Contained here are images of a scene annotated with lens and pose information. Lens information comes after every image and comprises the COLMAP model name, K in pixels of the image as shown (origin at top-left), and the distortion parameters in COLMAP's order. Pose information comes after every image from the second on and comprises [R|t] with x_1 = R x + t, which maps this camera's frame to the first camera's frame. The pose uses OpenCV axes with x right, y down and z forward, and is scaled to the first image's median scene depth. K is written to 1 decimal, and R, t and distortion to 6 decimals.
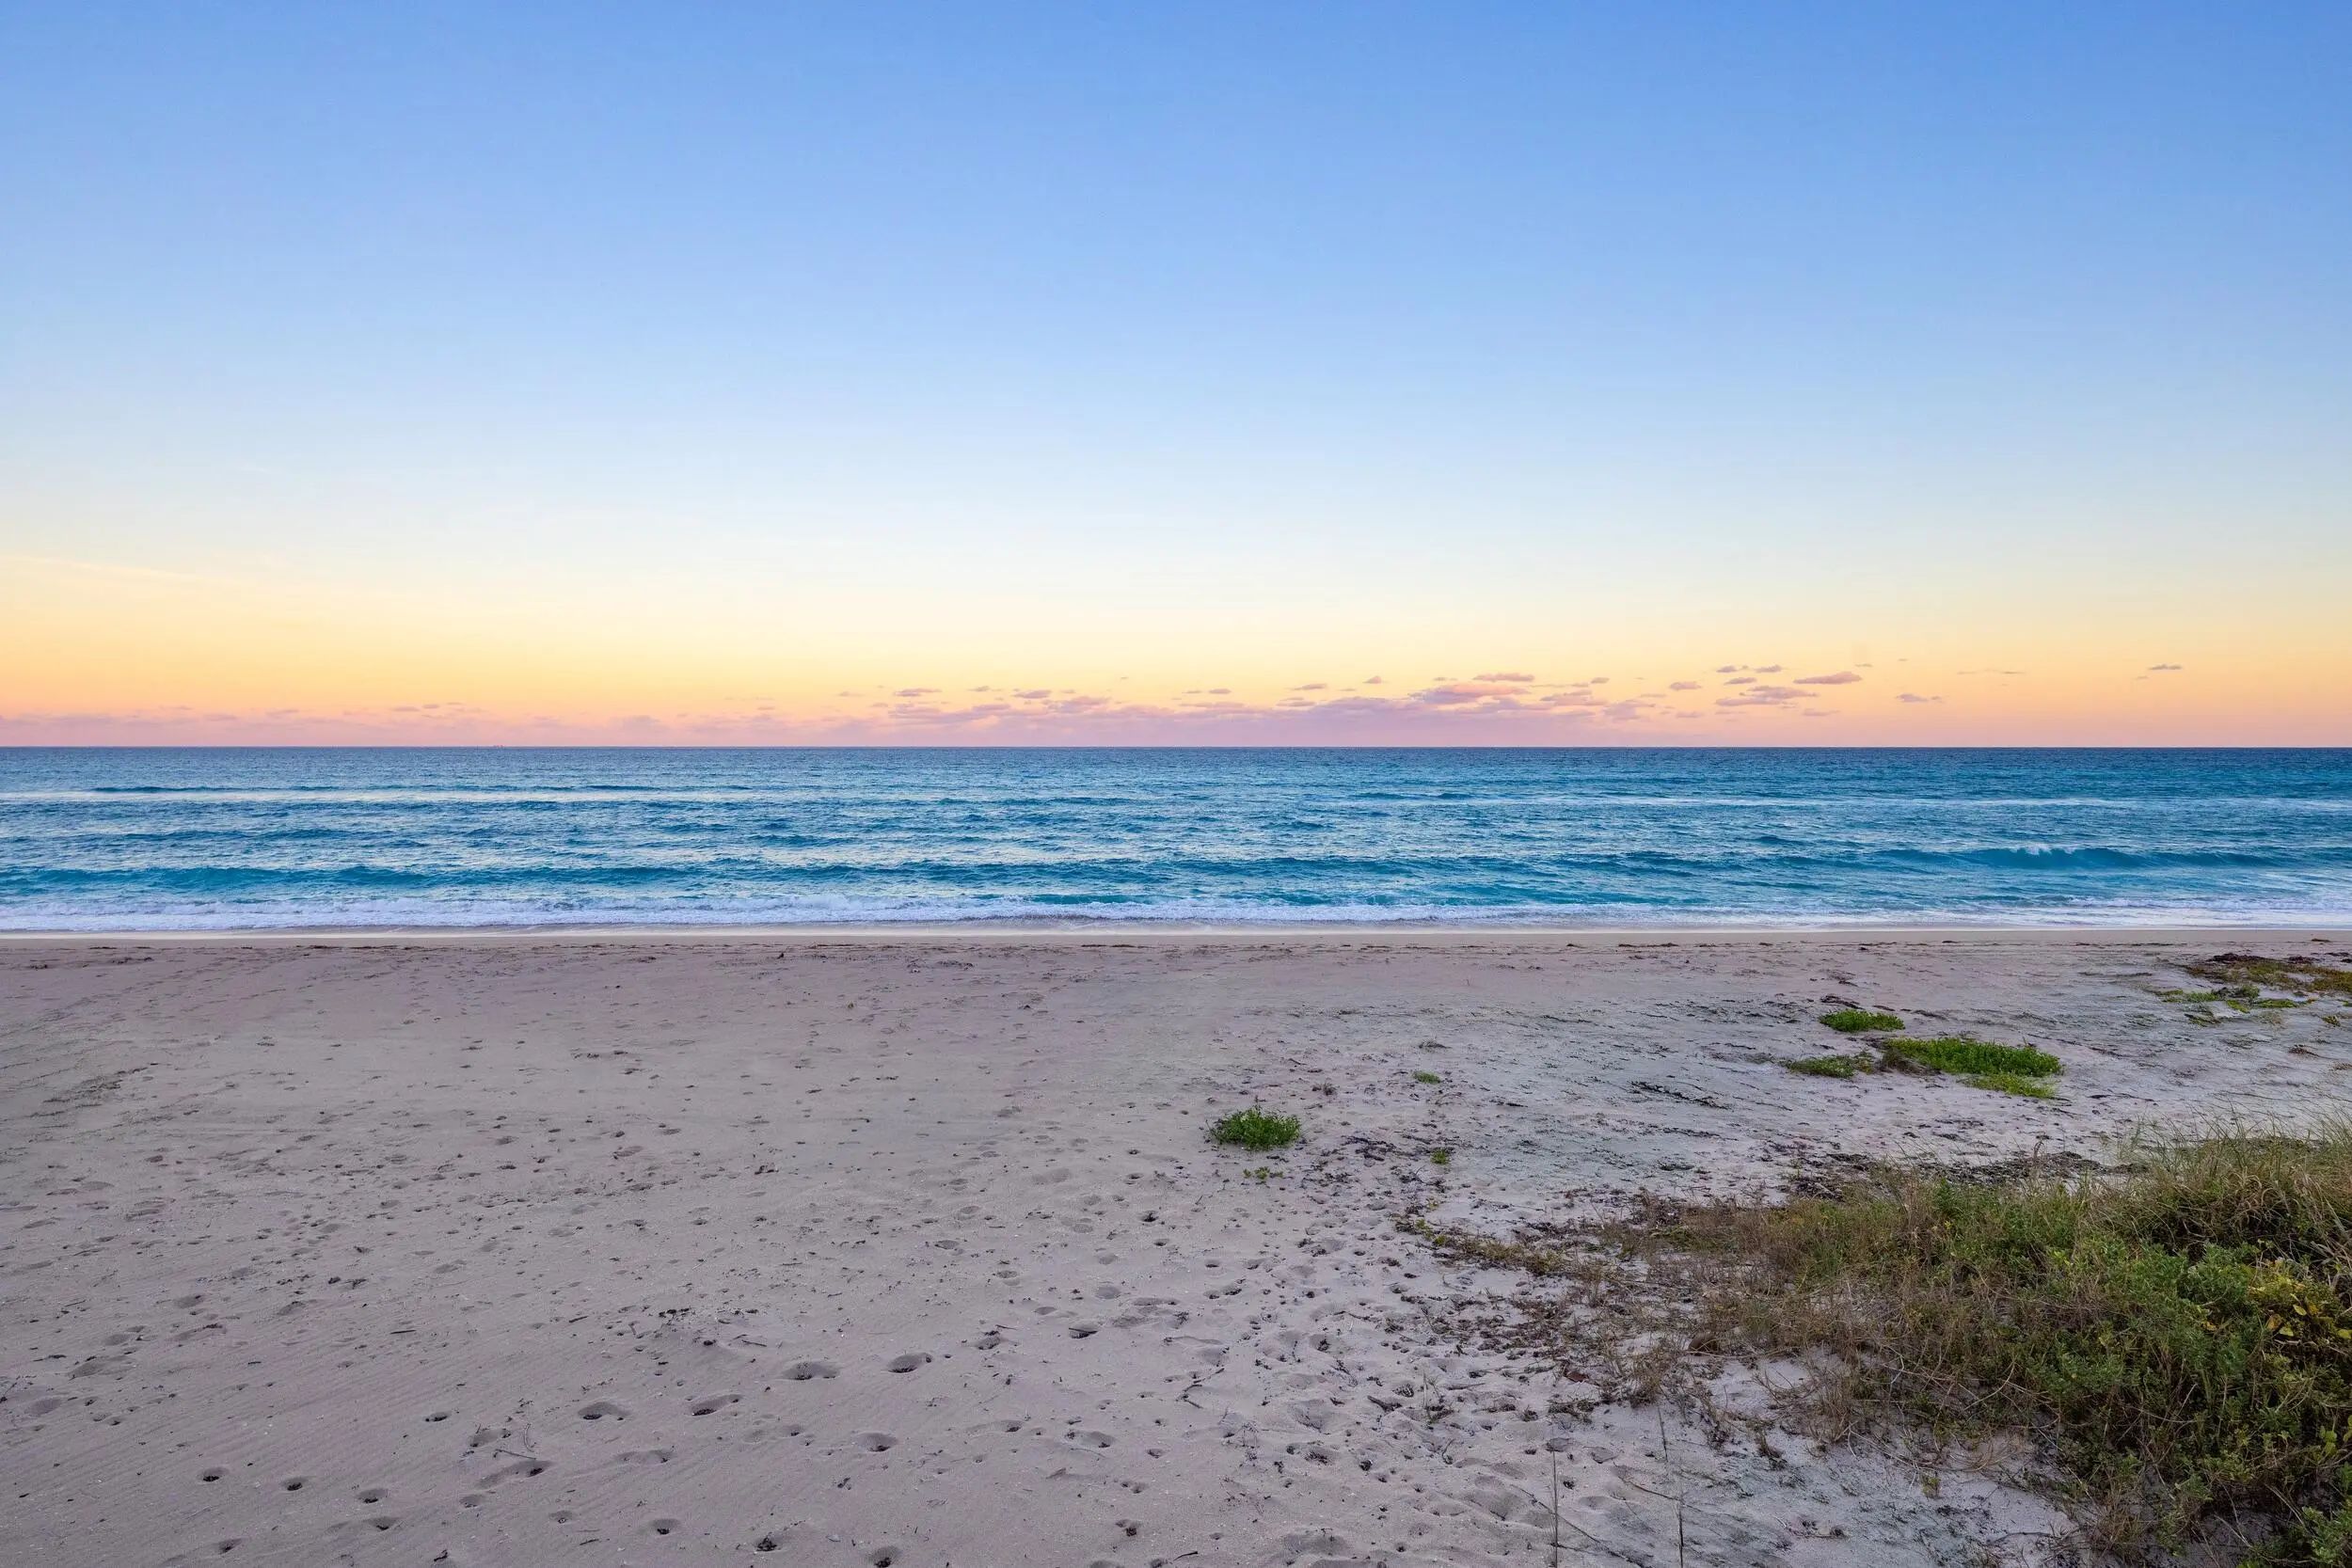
lens RADIAL K [[1223.7, 0, 1174.0], [0, 1223.7, 776.9], [0, 0, 1]] dist [0.003777, -0.000523]
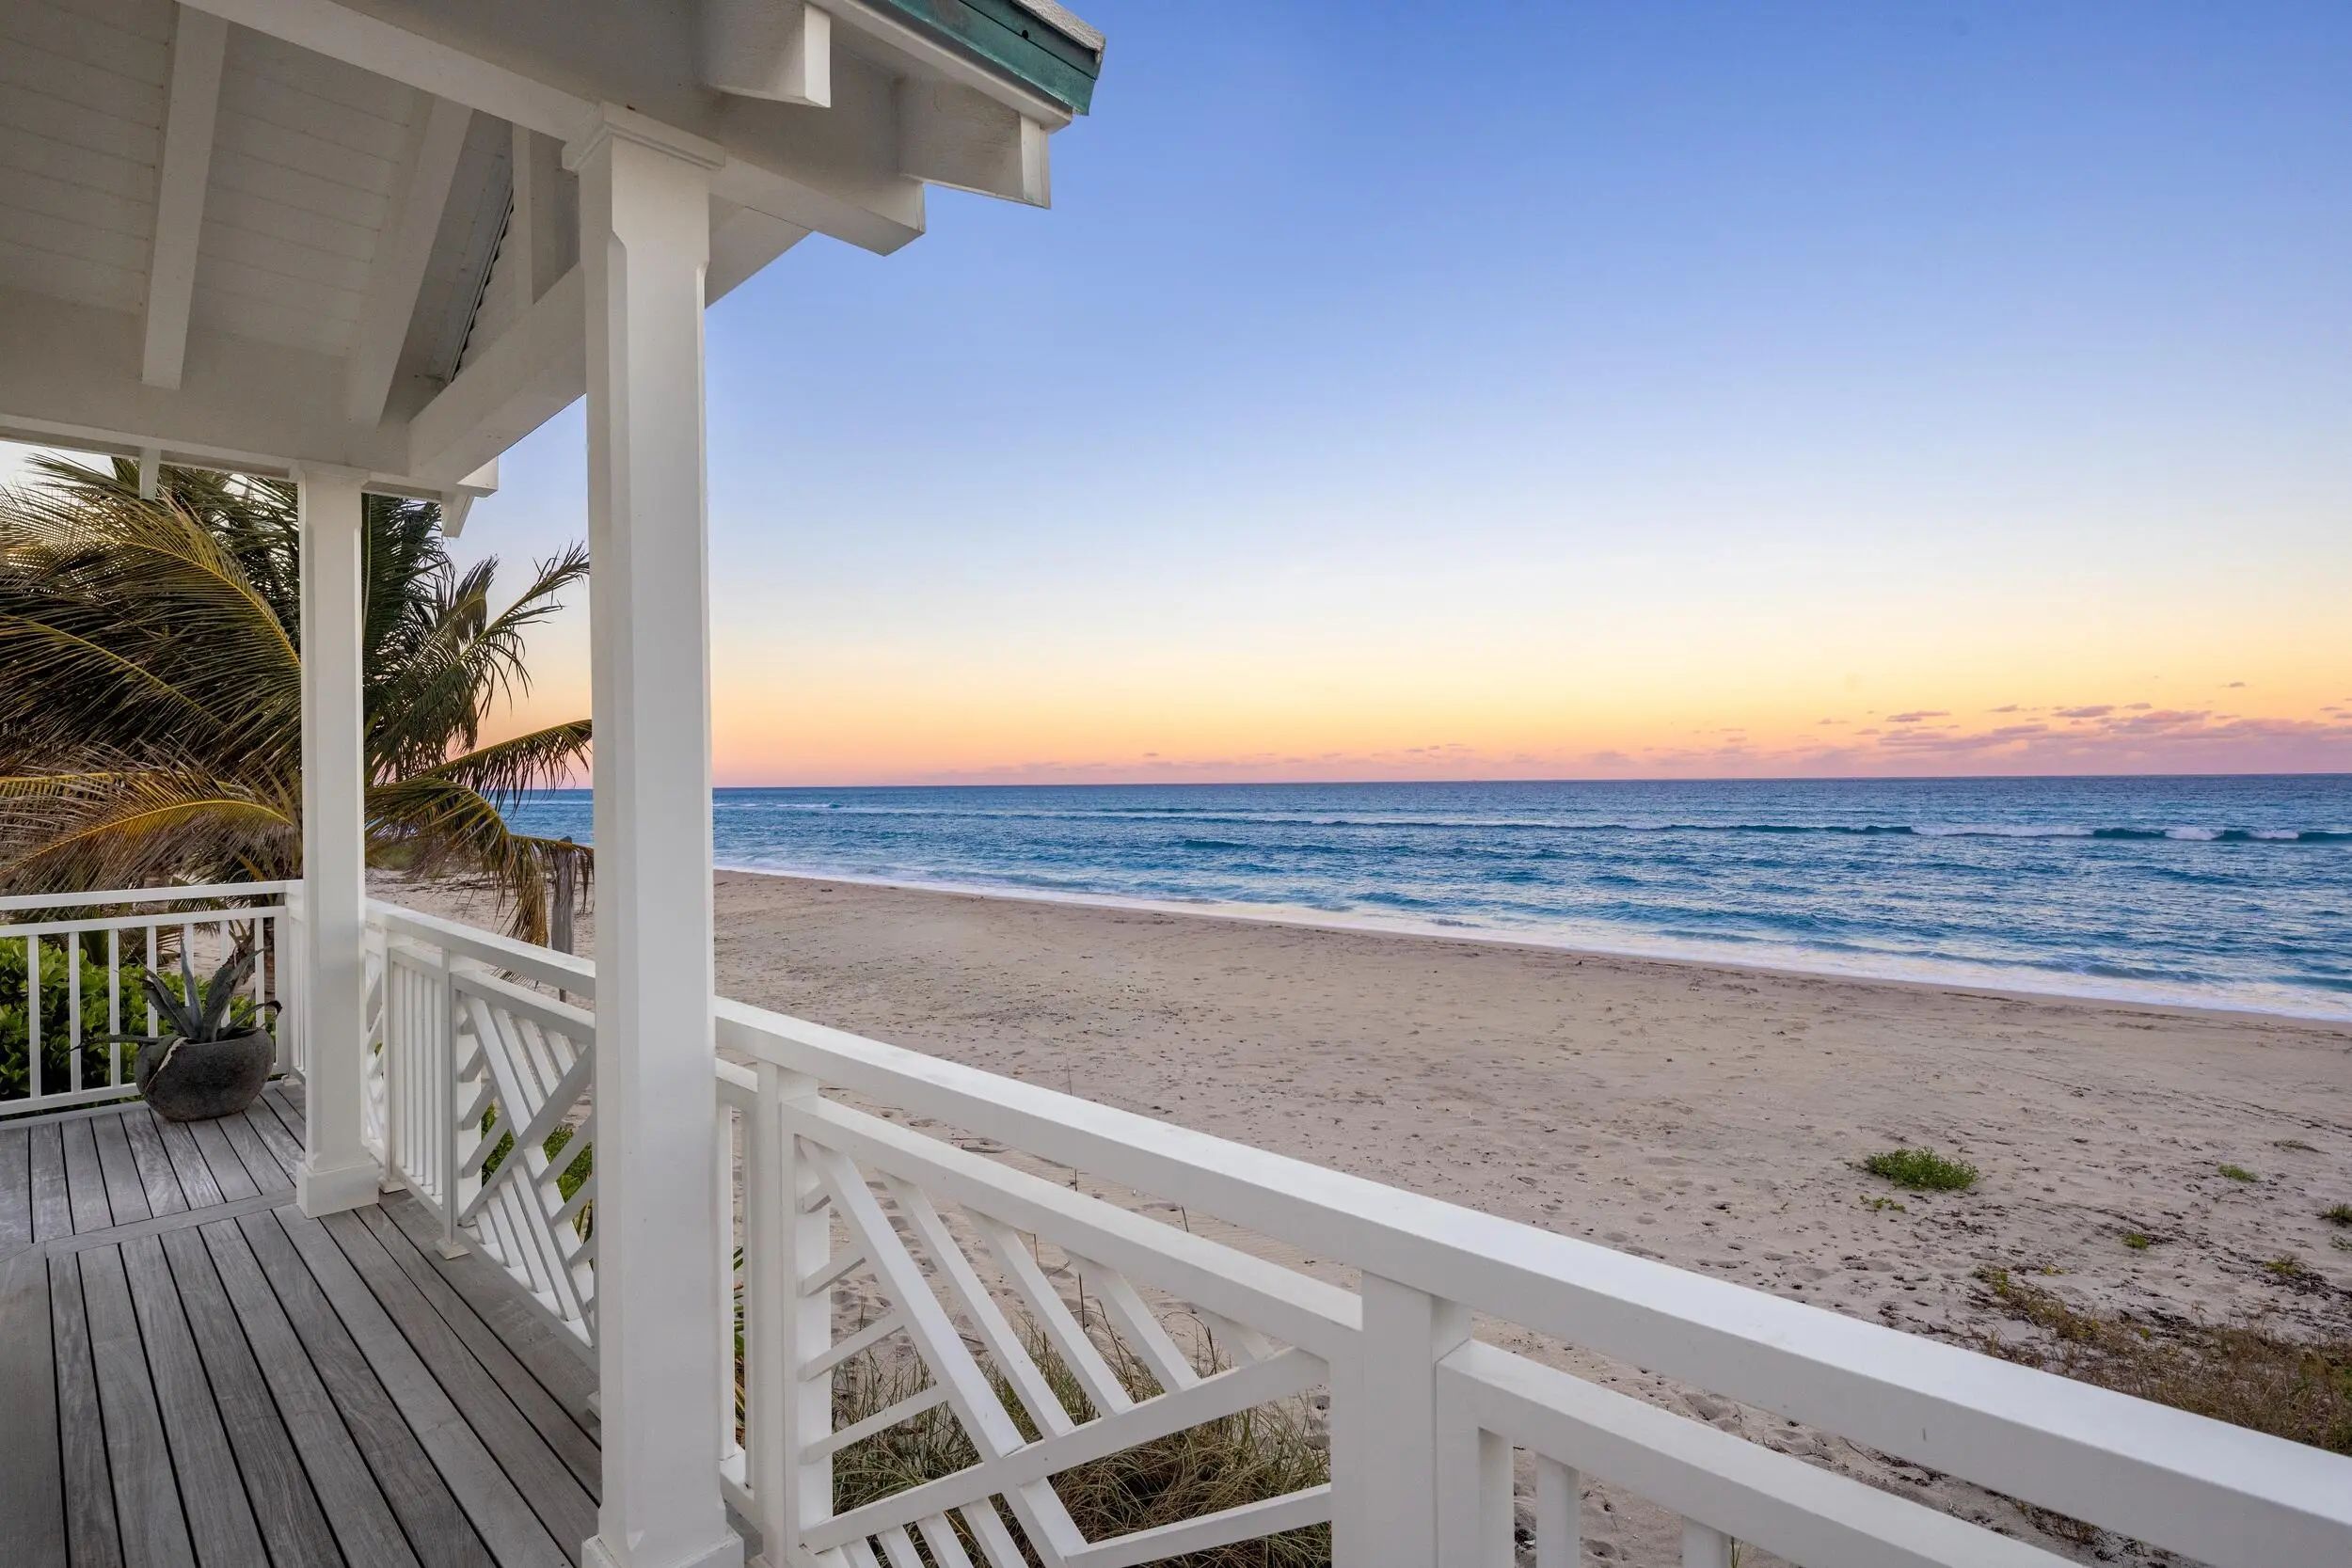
lens RADIAL K [[1223.7, 0, 1179.4], [0, 1223.7, 790.5], [0, 0, 1]] dist [0.003777, -0.000523]
pose [[0.710350, -0.002701, -0.703844, 0.330298], [-0.008724, 0.999882, -0.012641, 0.008184], [0.703795, 0.015120, 0.710242, -0.092918]]
